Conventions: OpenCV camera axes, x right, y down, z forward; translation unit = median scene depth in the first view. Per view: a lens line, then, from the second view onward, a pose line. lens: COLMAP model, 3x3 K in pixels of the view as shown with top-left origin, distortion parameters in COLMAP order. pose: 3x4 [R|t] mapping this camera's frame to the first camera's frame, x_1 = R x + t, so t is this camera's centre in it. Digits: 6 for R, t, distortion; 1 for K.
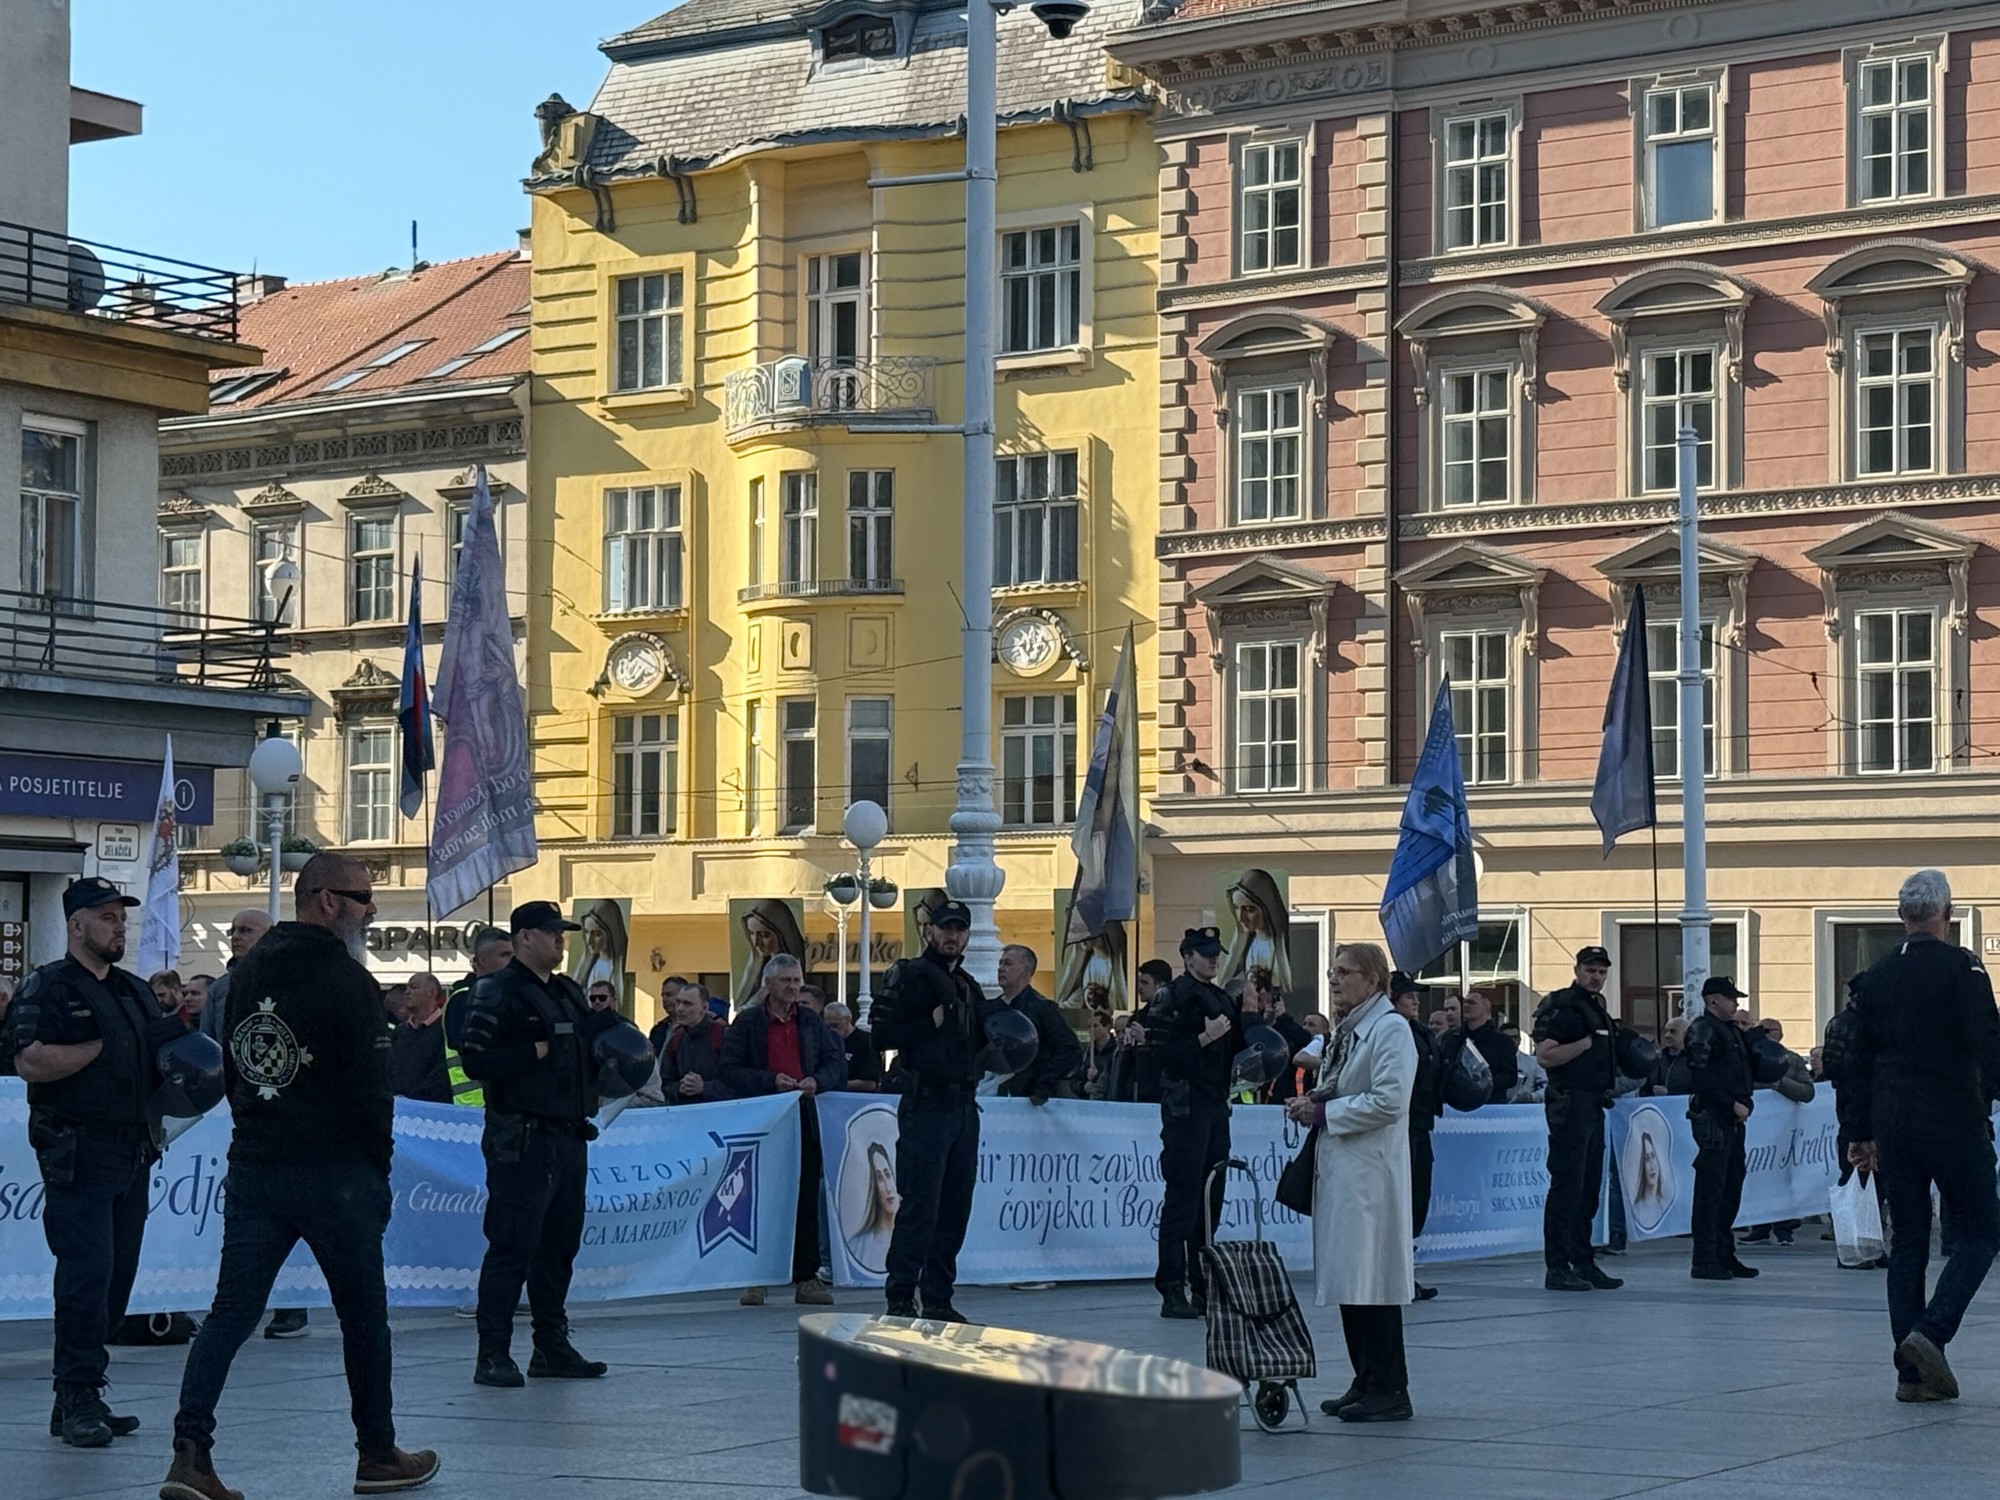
lens RADIAL K [[4862.4, 0, 994.1], [0, 4862.4, 734.4], [0, 0, 1]] dist [0.173020, 0.000000]
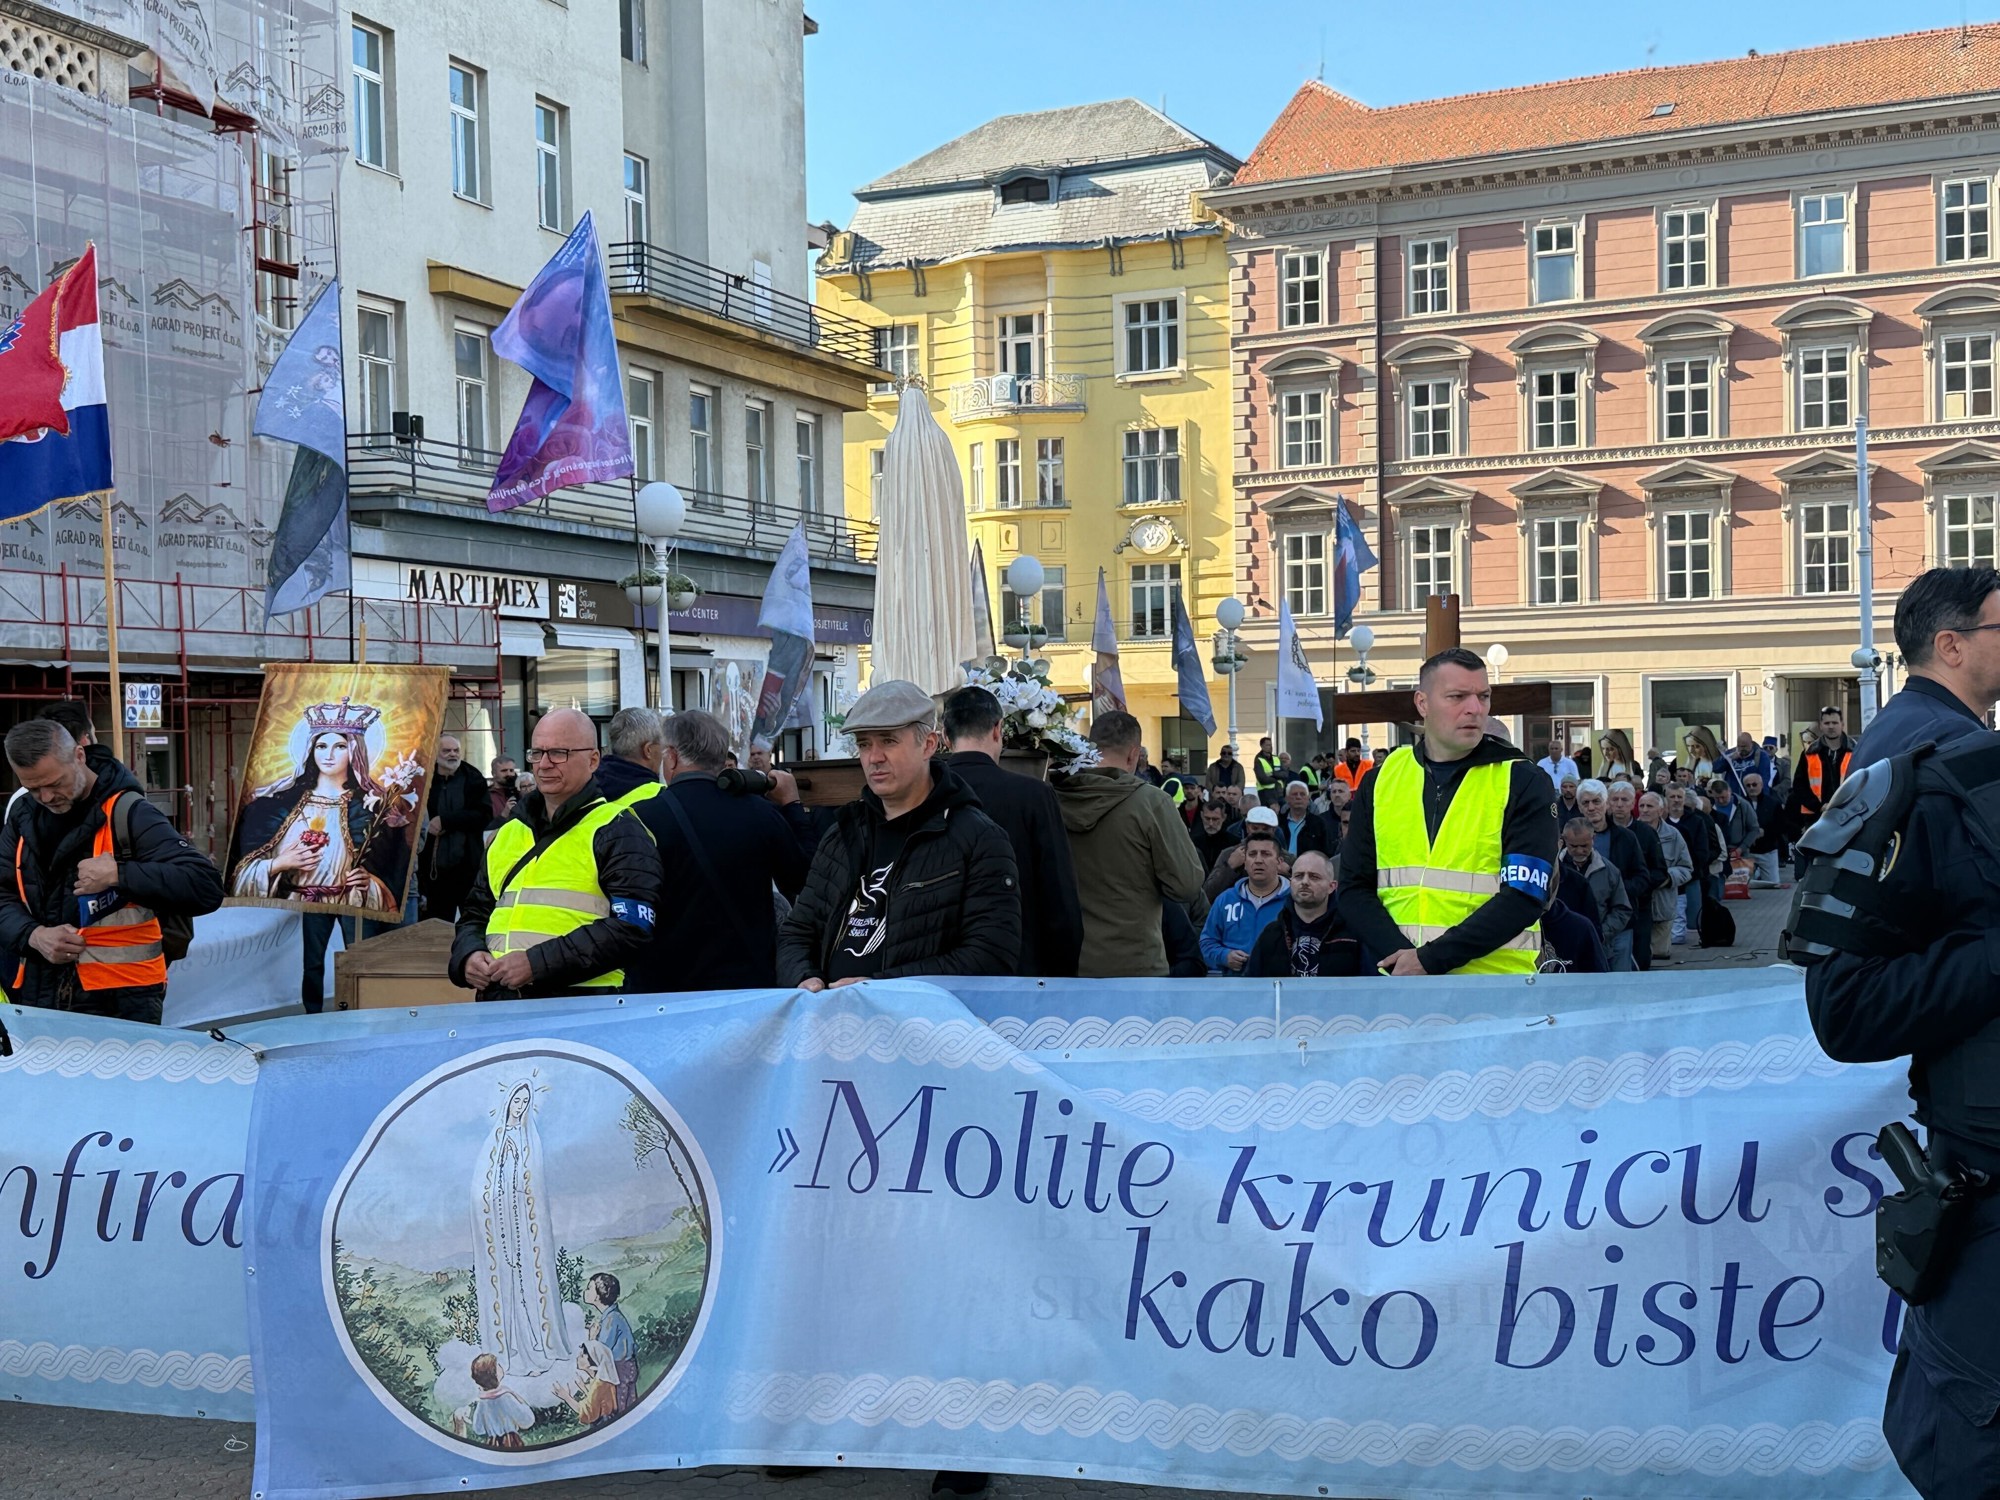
lens RADIAL K [[2260.7, 0, 1064.0], [0, 2260.7, 770.4], [0, 0, 1]] dist [0.117419, 0.000000]
pose [[0.961698, -0.025361, 0.272936, -0.269363], [0.006687, 0.997585, 0.069130, 0.010473], [-0.274030, -0.064656, 0.959545, 0.209426]]
